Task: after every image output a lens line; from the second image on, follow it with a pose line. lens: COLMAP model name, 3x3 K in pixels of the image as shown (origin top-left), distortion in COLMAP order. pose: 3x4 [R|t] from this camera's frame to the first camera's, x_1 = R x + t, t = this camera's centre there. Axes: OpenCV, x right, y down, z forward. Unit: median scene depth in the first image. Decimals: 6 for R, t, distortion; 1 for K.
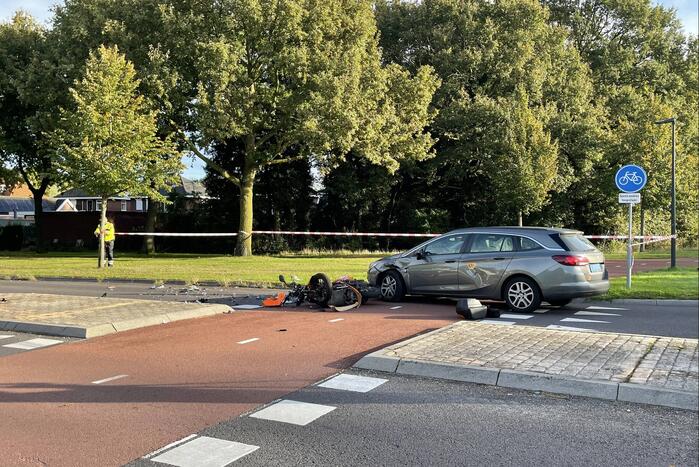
lens RADIAL K [[740.5, 0, 349.5], [0, 740.5, 233.5], [0, 0, 1]] dist [0.143008, -0.229105]
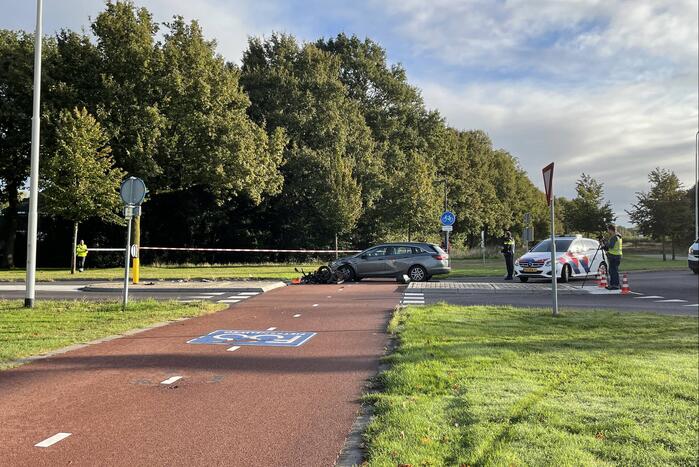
lens RADIAL K [[3364.0, 0, 349.5], [0, 3364.0, 233.5], [0, 0, 1]] dist [1.425489, 1.055732]
pose [[0.827030, 0.004923, 0.562136, -3.293760], [0.006140, 0.999823, -0.017790, 0.083912], [-0.562124, 0.018164, 0.826854, -4.227297]]
